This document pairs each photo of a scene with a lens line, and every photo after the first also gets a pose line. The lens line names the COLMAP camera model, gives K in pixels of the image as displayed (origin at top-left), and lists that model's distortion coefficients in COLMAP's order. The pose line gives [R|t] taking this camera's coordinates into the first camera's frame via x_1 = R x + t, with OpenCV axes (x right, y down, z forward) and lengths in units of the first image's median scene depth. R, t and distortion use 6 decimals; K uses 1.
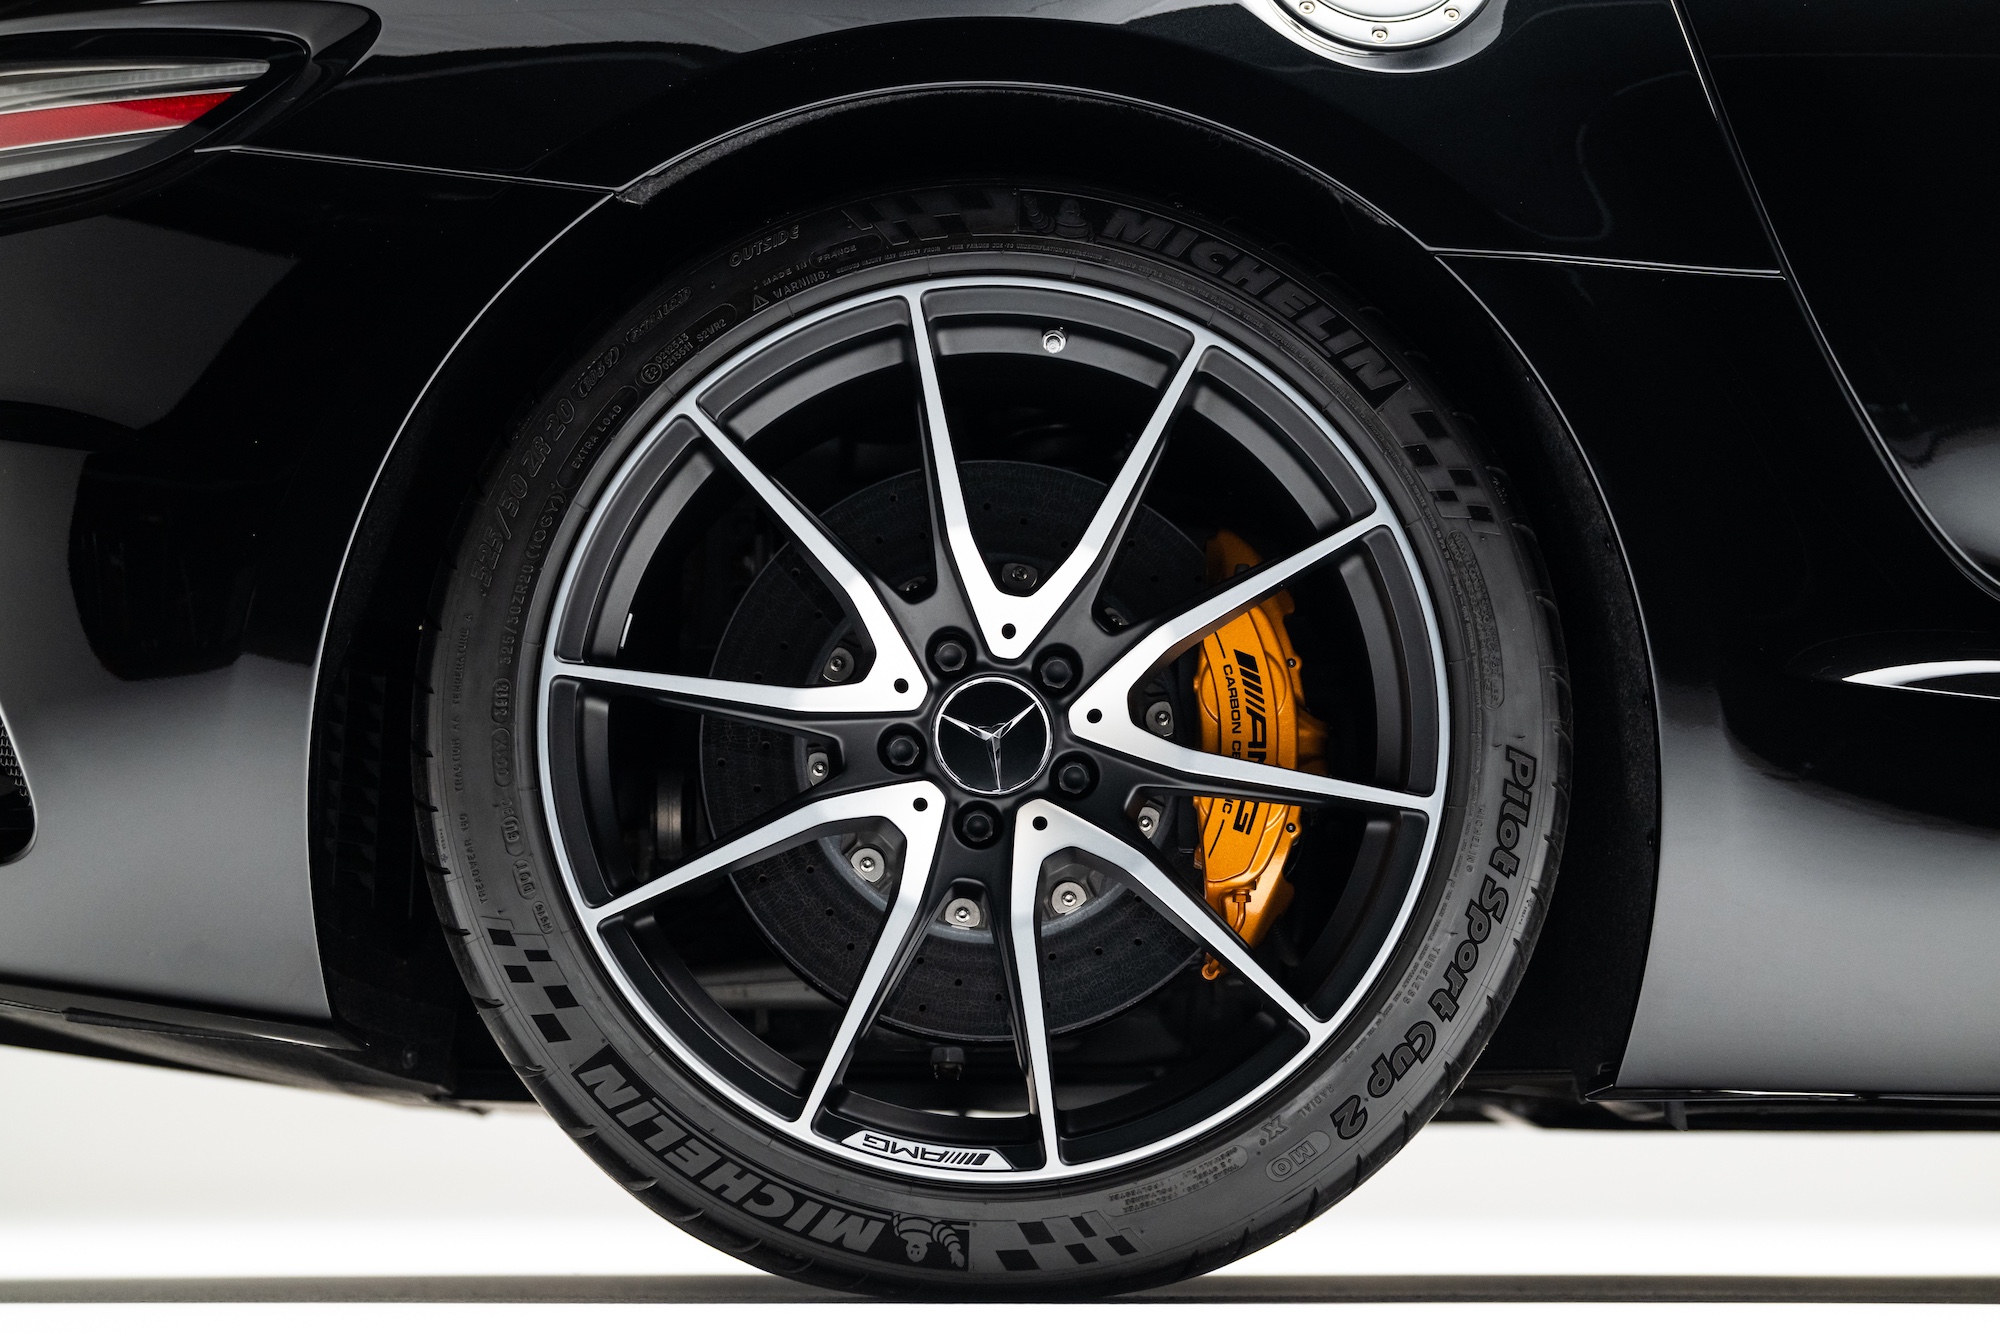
lens RADIAL K [[7291.2, 0, 1000.0], [0, 7291.2, 666.5], [0, 0, 1]] dist [0.095208, 0.717726]
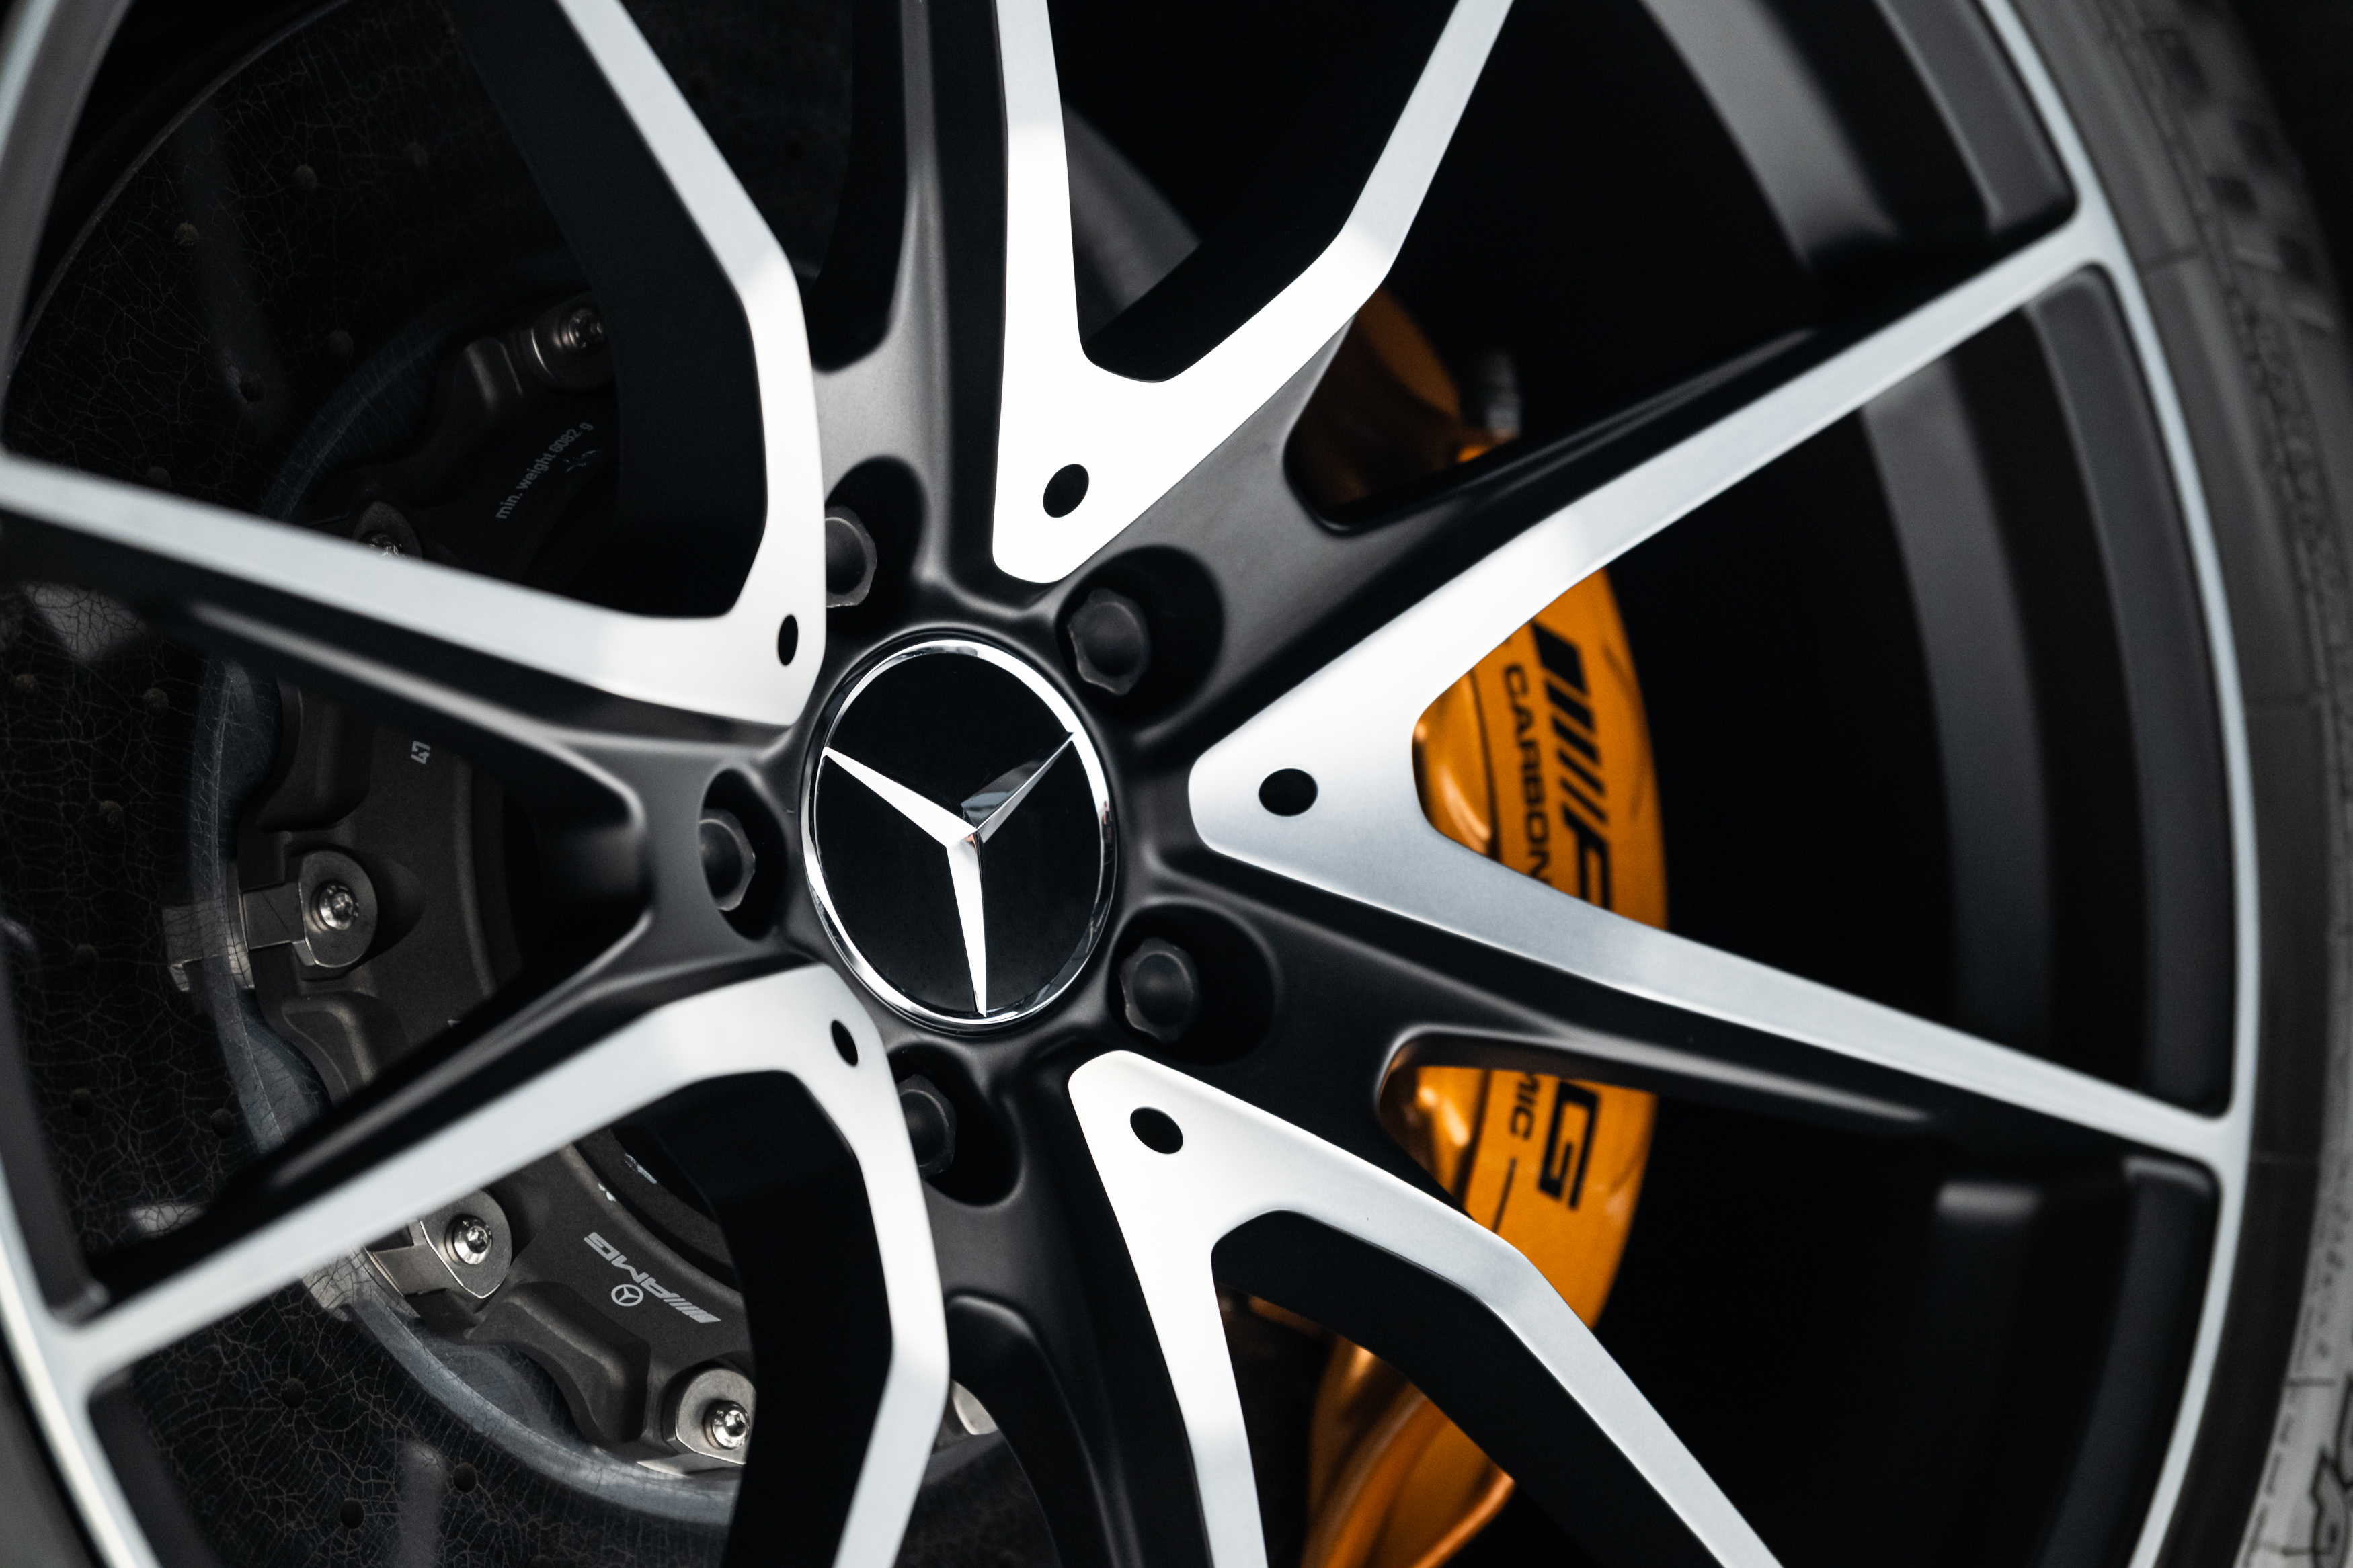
lens RADIAL K [[13793.7, 0, 1176.5], [0, 13793.7, 784.0], [0, 0, 1]] dist [0.209463, -3.866260]
pose [[0.783791, 0.077607, 0.616156, -0.348510], [-0.051211, 0.996859, -0.060414, 0.041803], [-0.618909, 0.015797, 0.785303, 0.549418]]
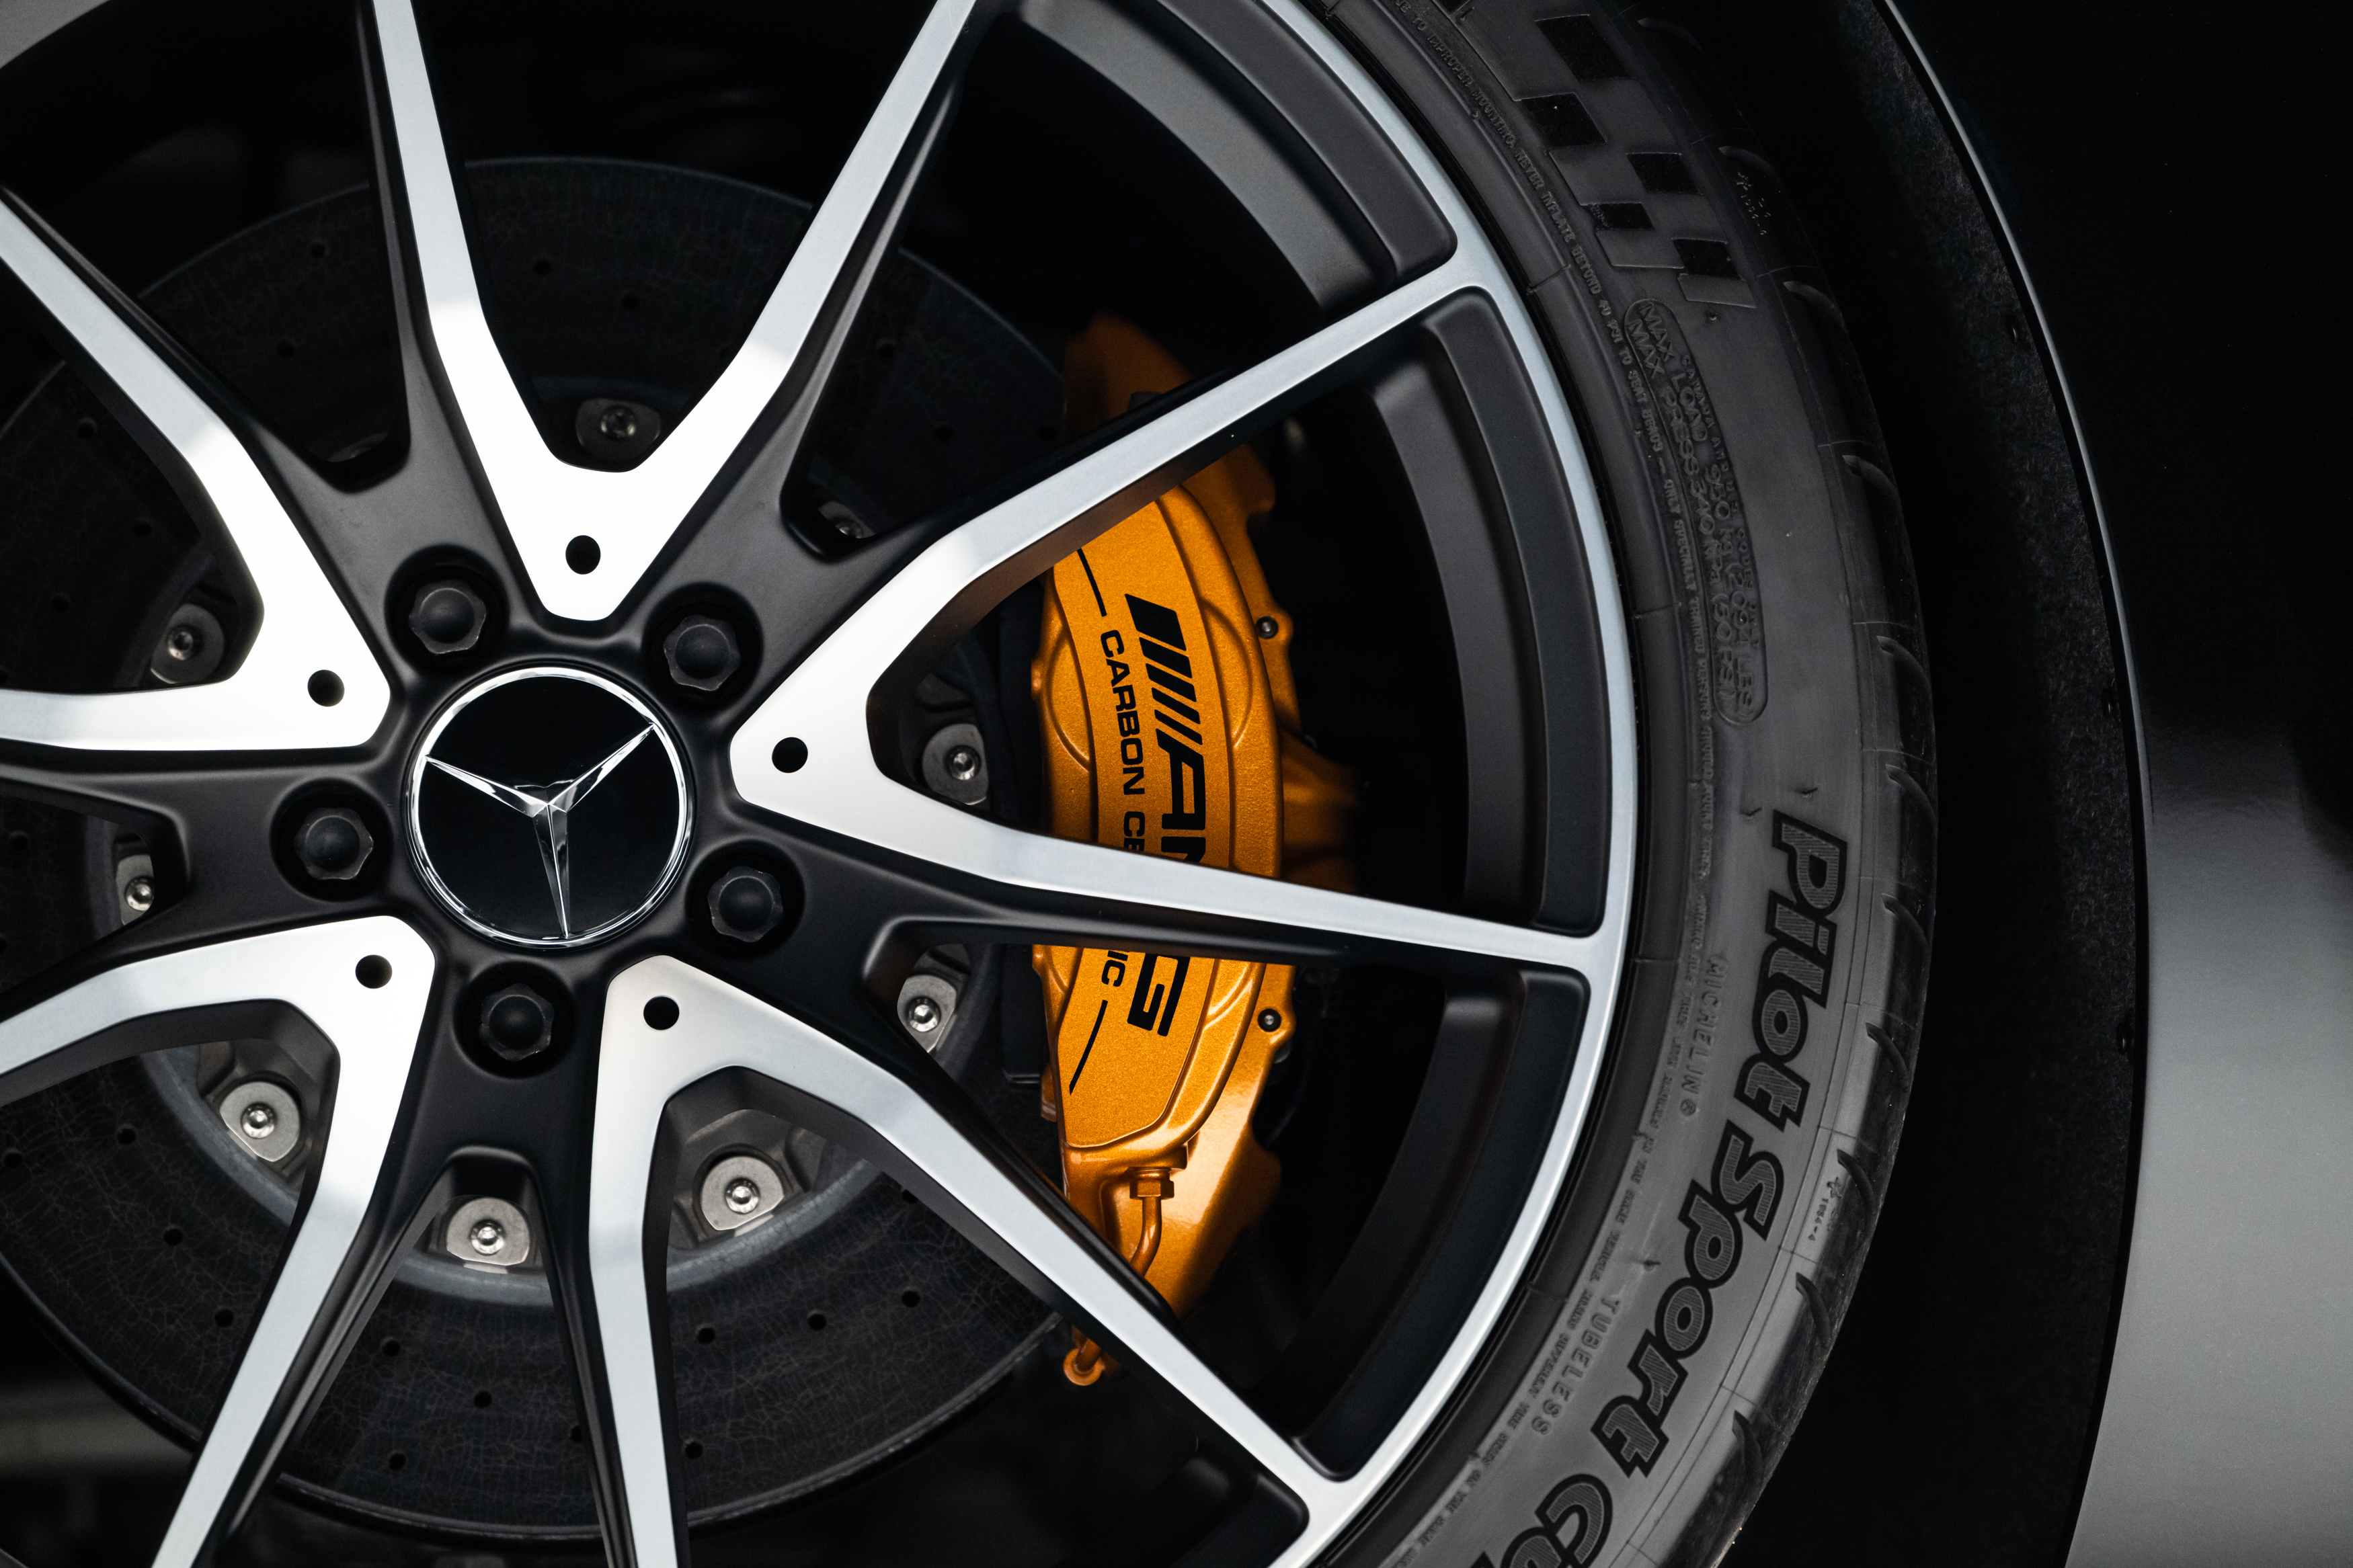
lens RADIAL K [[13793.7, 0, 1176.5], [0, 13793.7, 784.0], [0, 0, 1]] dist [0.209463, -3.866260]
pose [[0.999906, -0.011809, 0.006924, 0.029676], [0.011871, 0.999889, -0.009028, 0.015882], [-0.006816, 0.009109, 0.999935, 0.210226]]
